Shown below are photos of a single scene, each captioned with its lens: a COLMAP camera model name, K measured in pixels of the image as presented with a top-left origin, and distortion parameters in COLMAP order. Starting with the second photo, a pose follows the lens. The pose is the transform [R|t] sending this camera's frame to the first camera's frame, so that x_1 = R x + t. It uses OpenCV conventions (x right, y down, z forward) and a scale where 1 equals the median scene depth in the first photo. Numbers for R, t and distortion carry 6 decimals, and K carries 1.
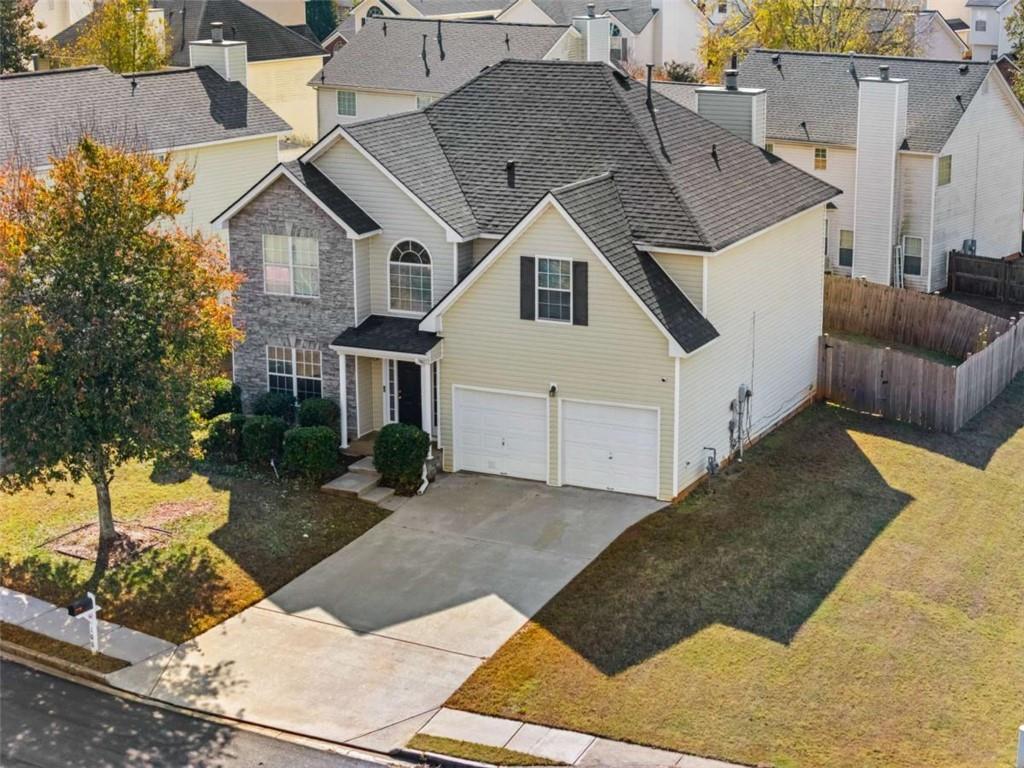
lens RADIAL K [[2098.2, 0, 512.7], [0, 2098.2, 384.9], [0, 0, 1]] dist [-0.134390, 0.000000]
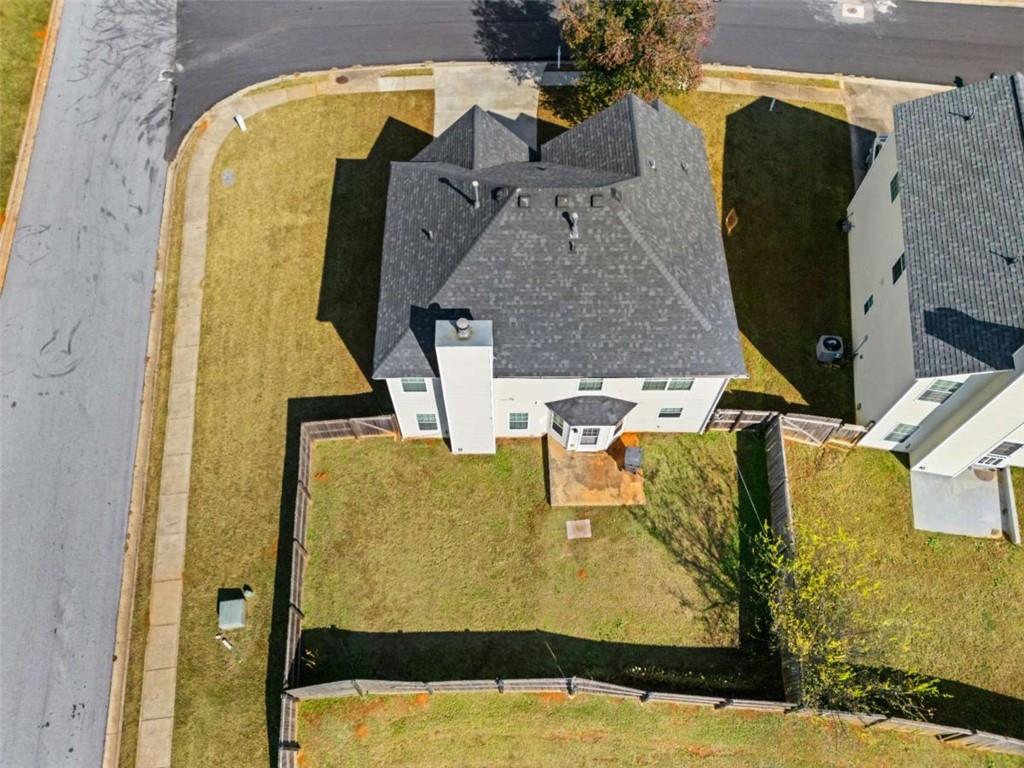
lens RADIAL K [[751.1, 0, 516.1], [0, 751.1, 380.3], [0, 0, 1]] dist [0.012845, -0.010756]
pose [[-0.895886, 0.386319, -0.219423, 0.222098], [-0.109813, 0.286012, 0.951913, -0.652901], [0.430500, 0.876901, -0.213812, 1.401717]]
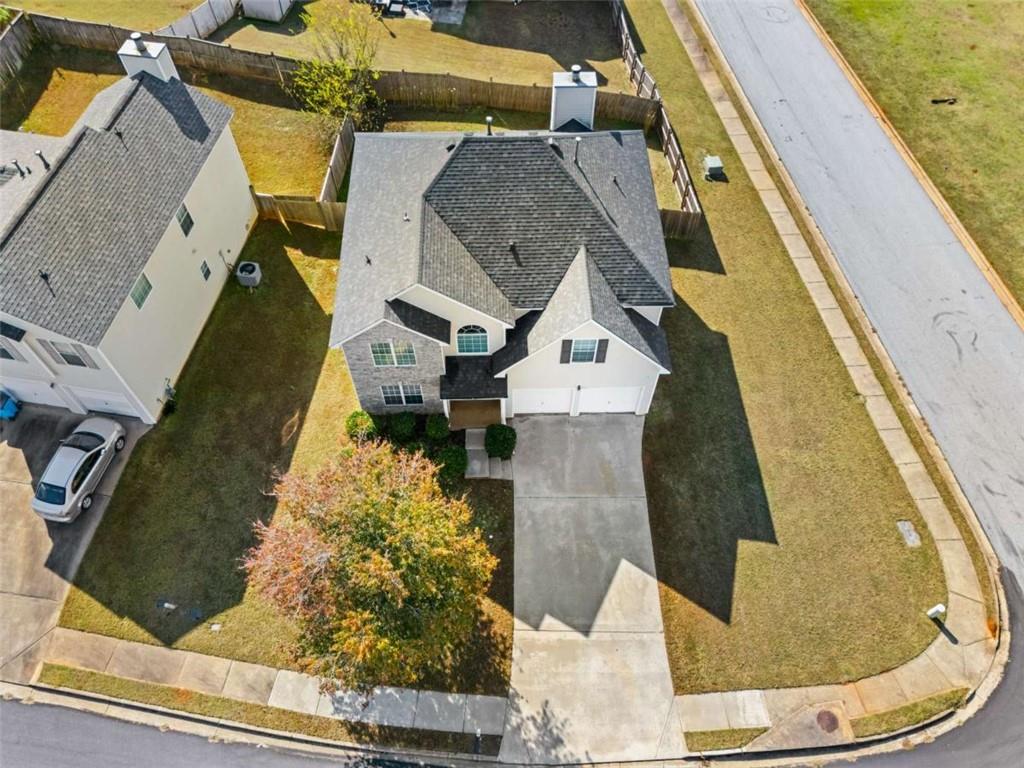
lens RADIAL K [[751.1, 0, 511.5], [0, 751.1, 384.3], [0, 0, 1]] dist [0.012845, -0.010756]
pose [[0.887363, -0.379252, 0.262210, -0.202849], [0.099786, 0.713187, 0.693835, -0.459733], [-0.450143, -0.589518, 0.670700, 0.657742]]
